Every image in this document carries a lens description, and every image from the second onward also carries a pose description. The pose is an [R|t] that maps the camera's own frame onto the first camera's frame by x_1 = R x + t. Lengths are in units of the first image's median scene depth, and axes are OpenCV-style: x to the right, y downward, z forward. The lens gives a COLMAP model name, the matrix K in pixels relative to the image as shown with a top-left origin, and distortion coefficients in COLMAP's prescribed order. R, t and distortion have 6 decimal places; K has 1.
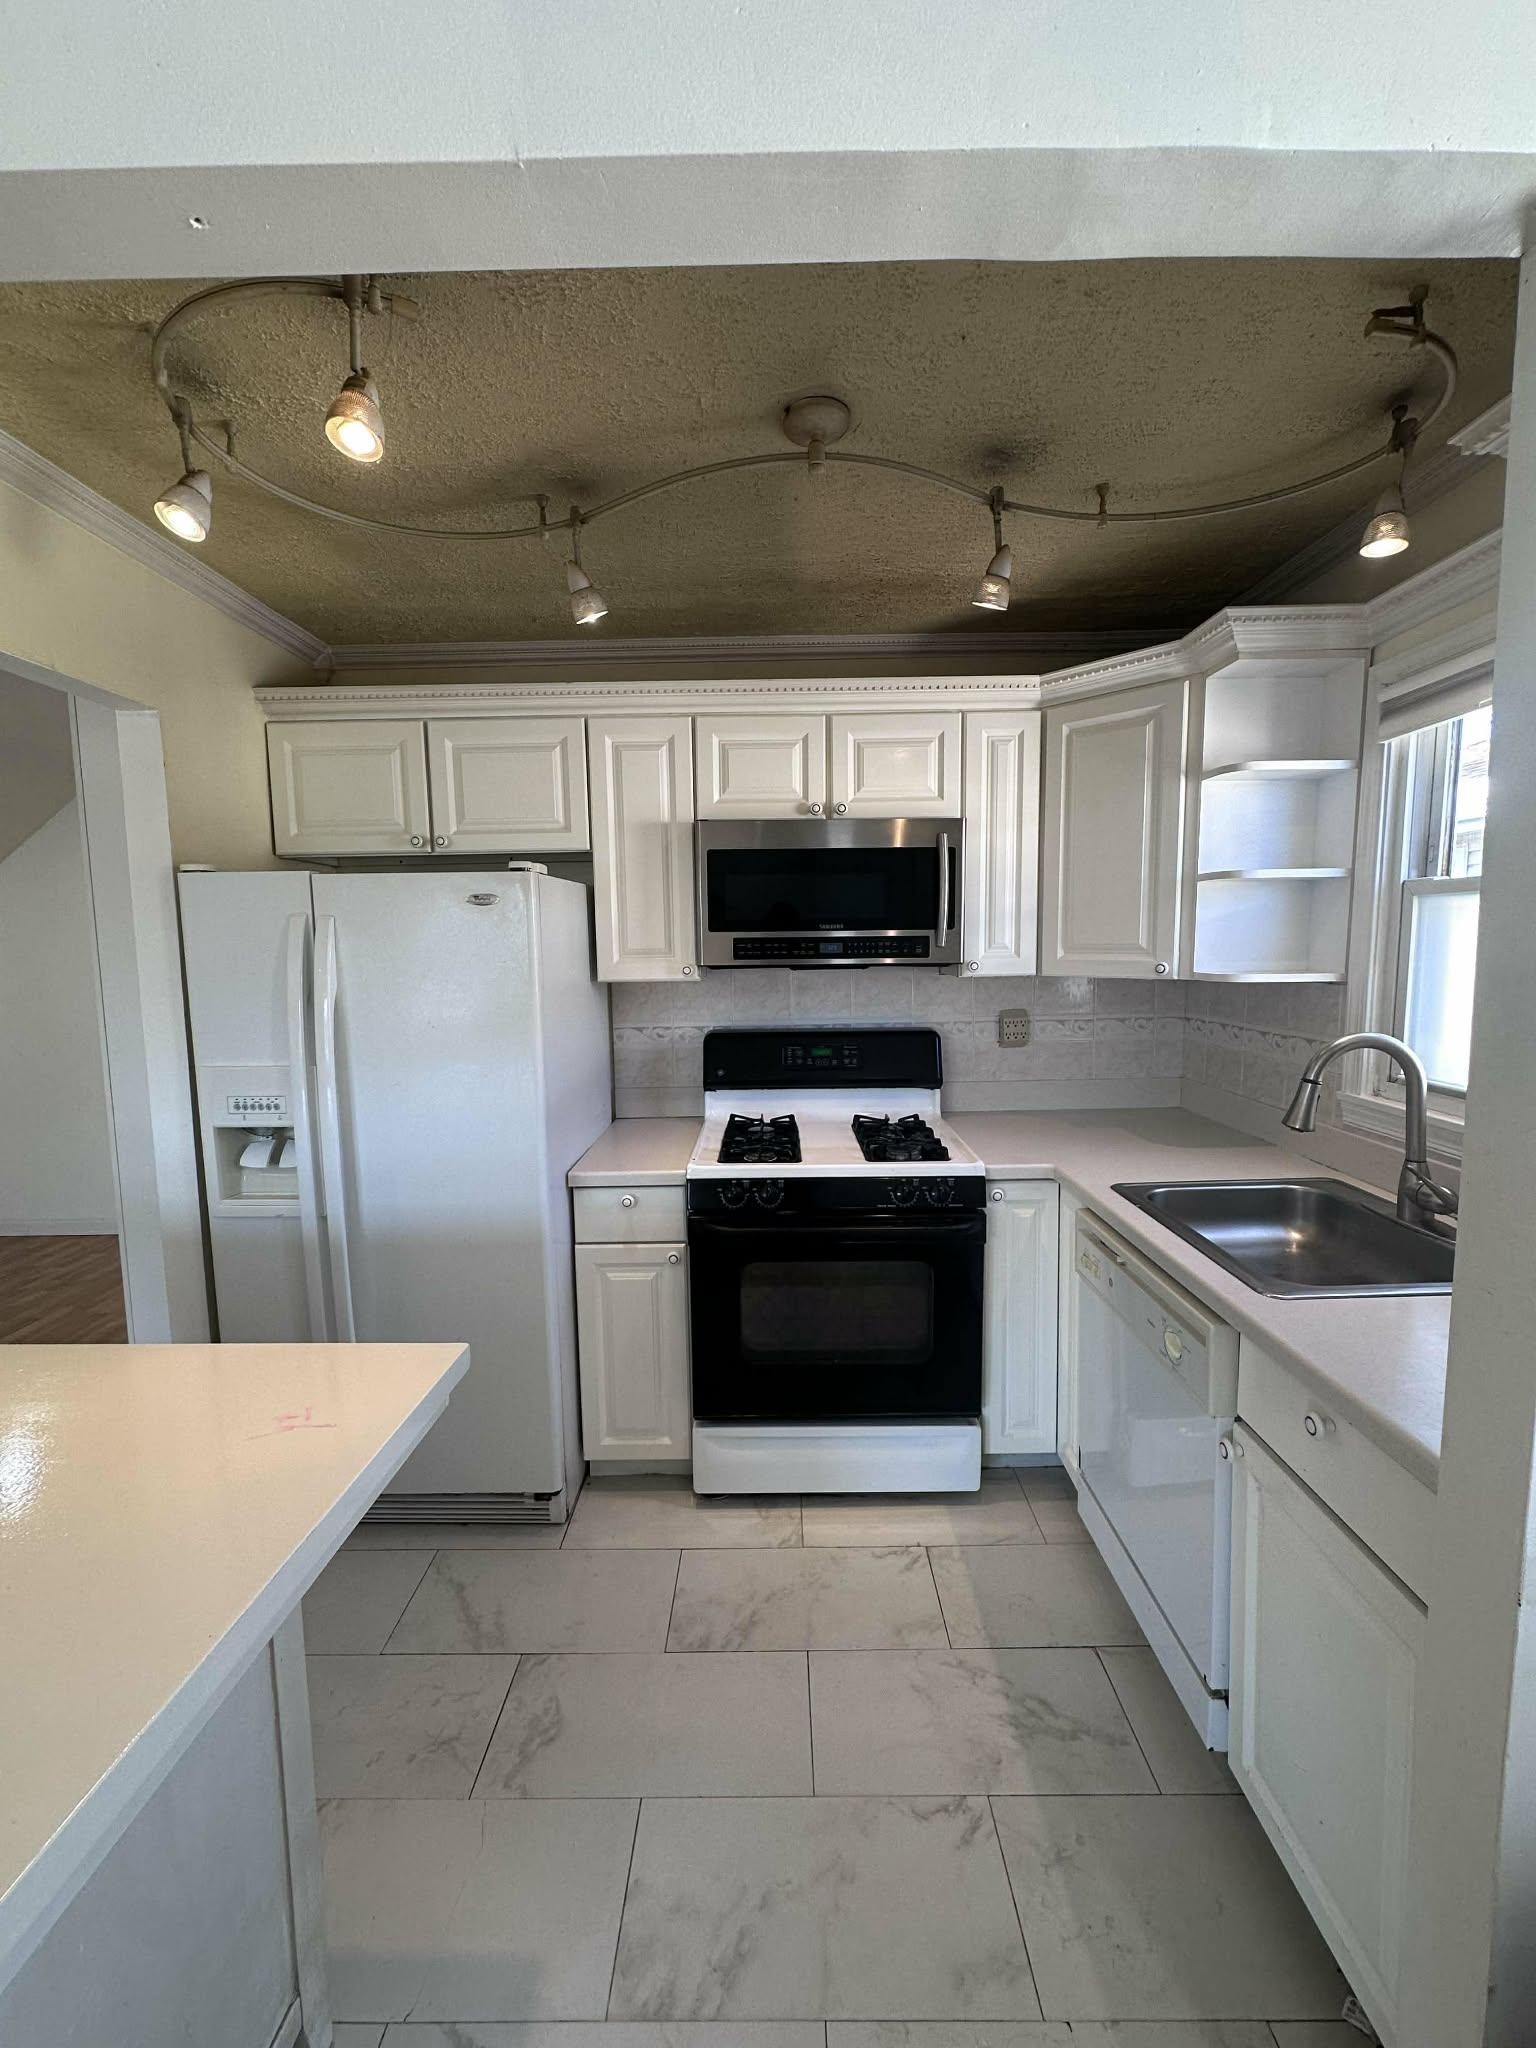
lens RADIAL K [[815.1, 0, 773.6], [0, 815.1, 1023.7], [0, 0, 1]] dist [-0.001695, 0.000604]
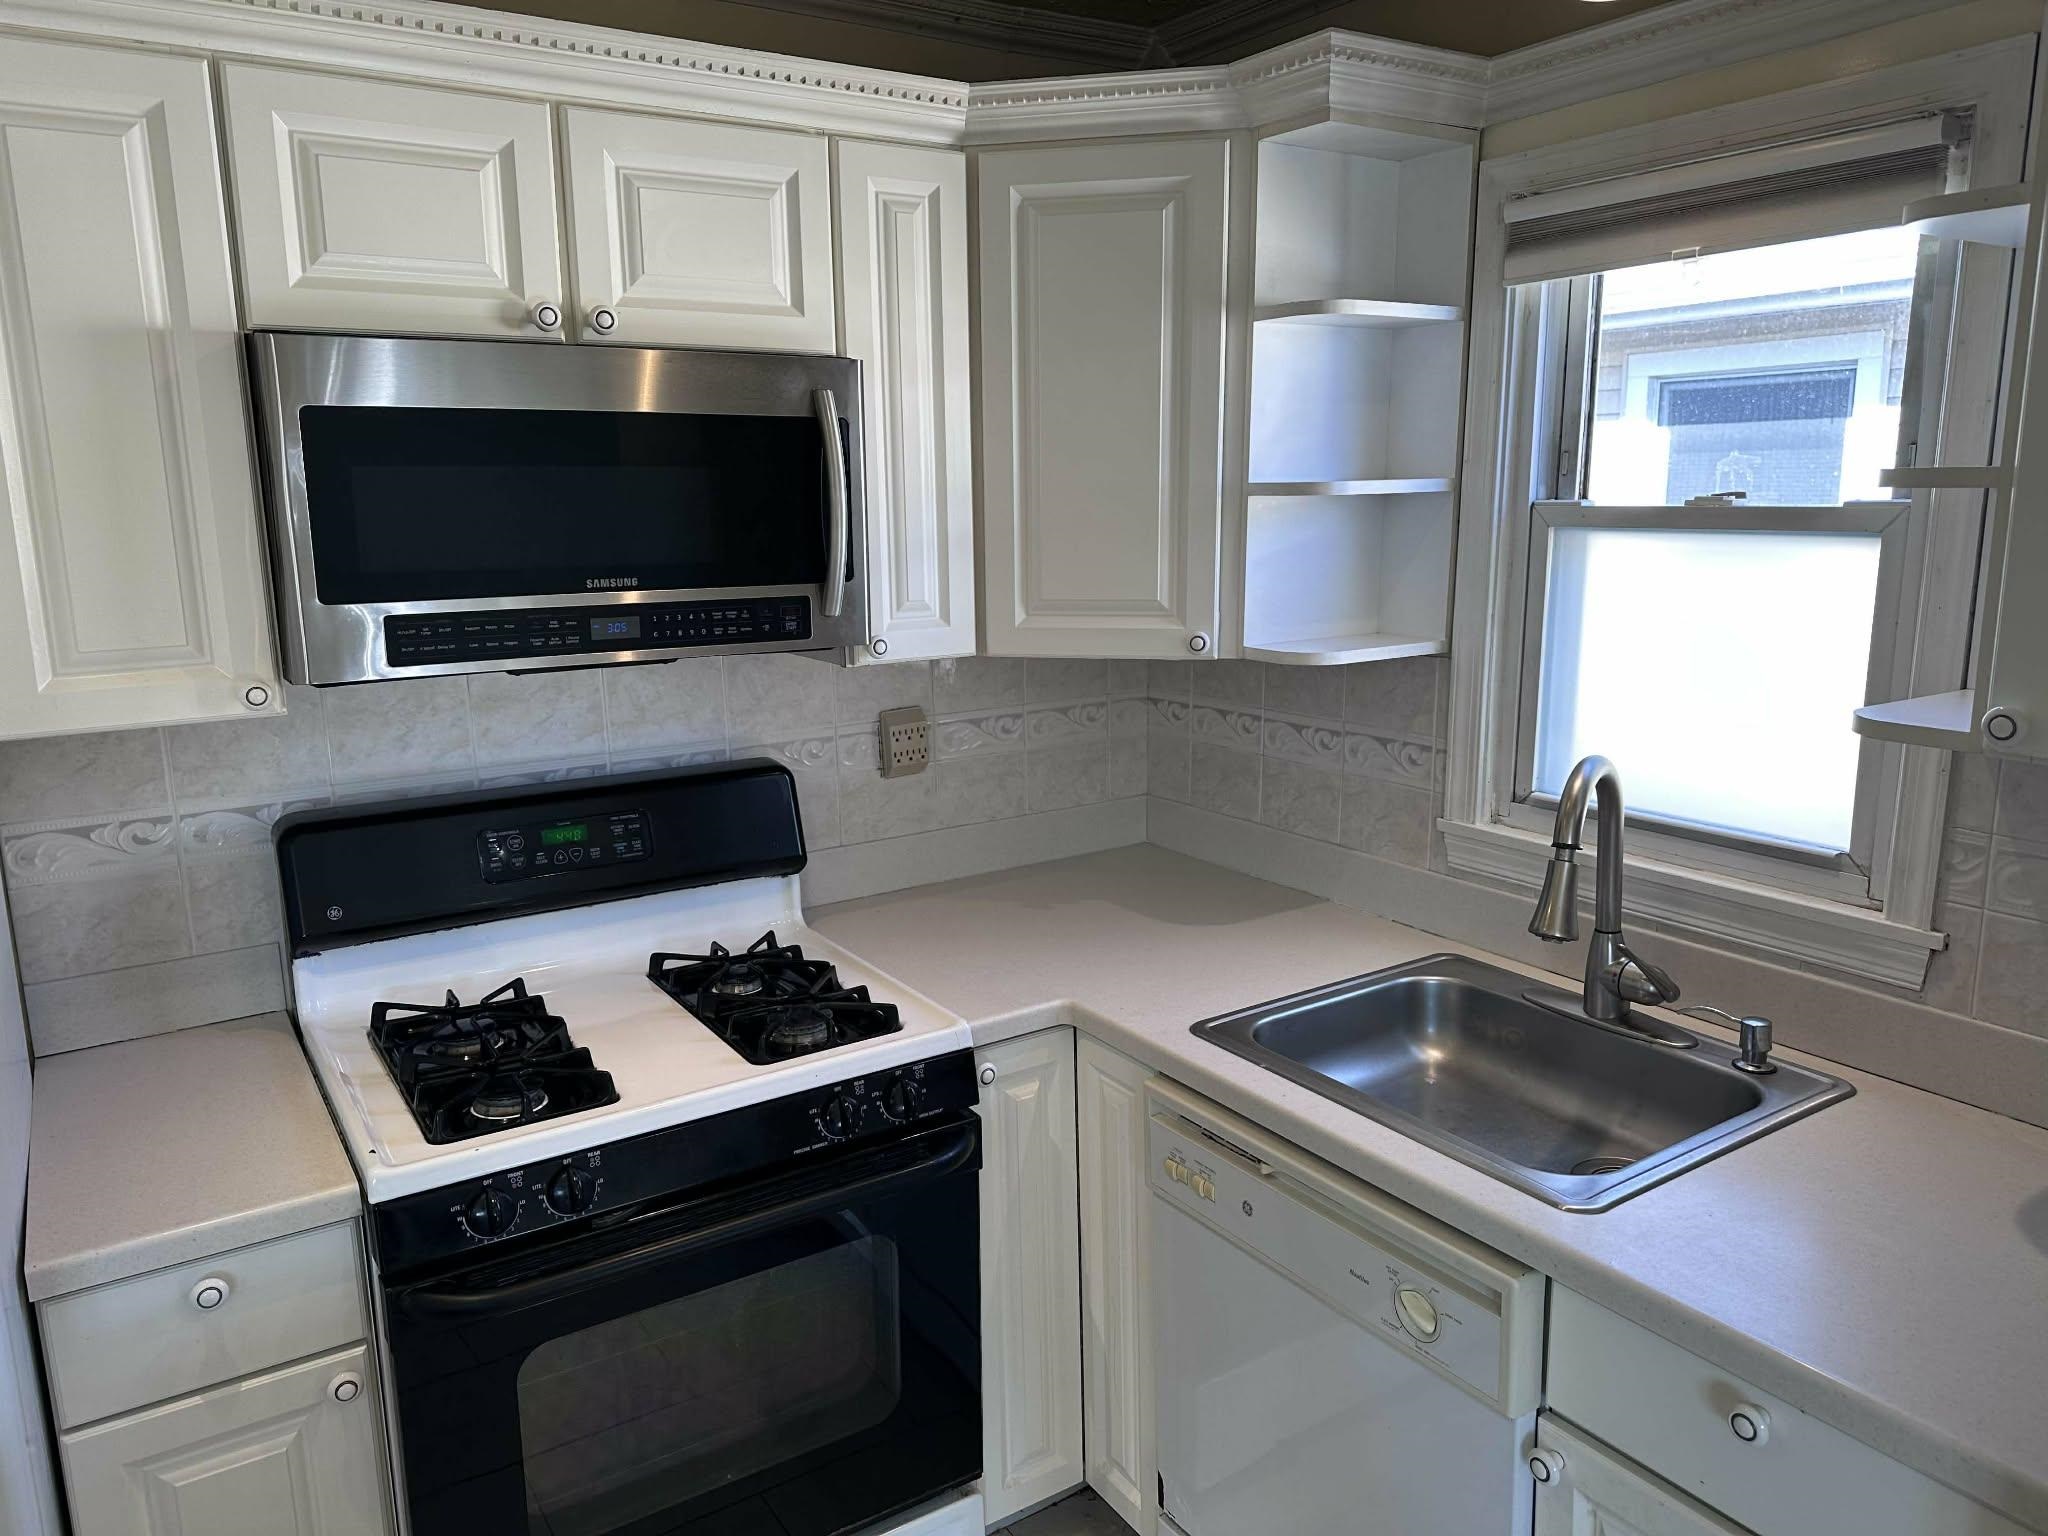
lens RADIAL K [[1434.5, 0, 1018.2], [0, 1434.5, 765.7], [0, 0, 1]] dist [0.061366, -0.069789]
pose [[0.839253, -0.104334, 0.533637, -0.203268], [0.058181, 0.993015, 0.102647, -0.094660], [-0.540619, -0.055099, 0.839461, 0.194483]]
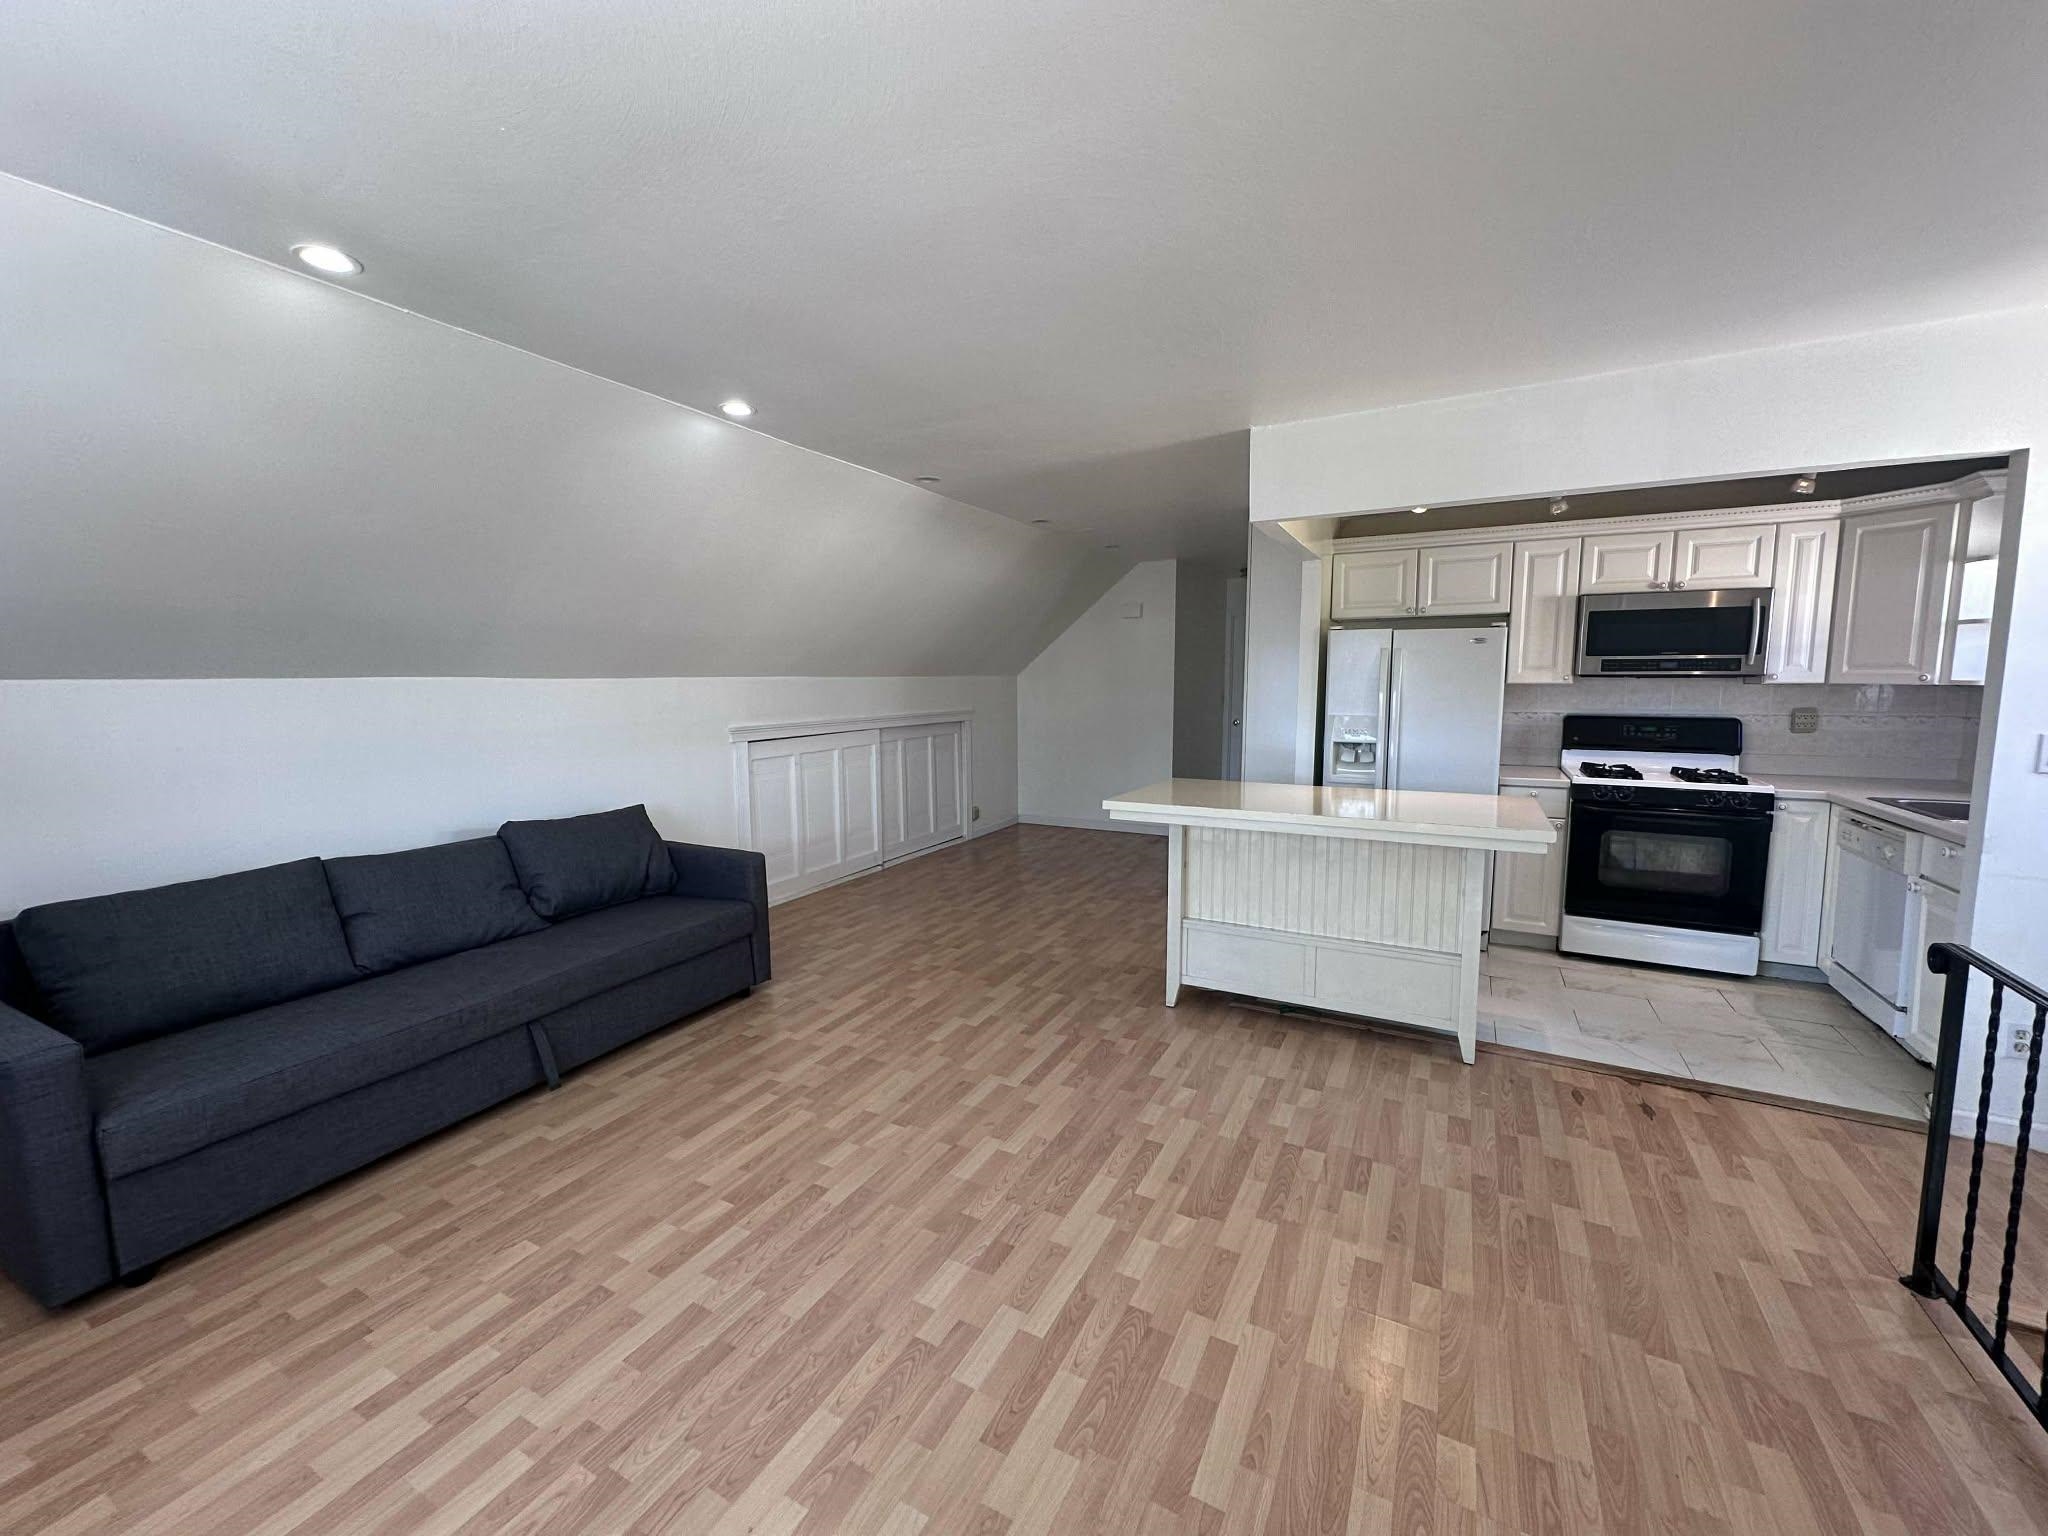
lens RADIAL K [[815.1, 0, 1025.3], [0, 815.1, 763.9], [0, 0, 1]] dist [-0.001695, 0.000604]
pose [[0.882476, 0.060206, -0.466488, -0.353788], [-0.054511, 0.998182, 0.025706, 0.164891], [0.467187, 0.002744, 0.884154, -1.318674]]
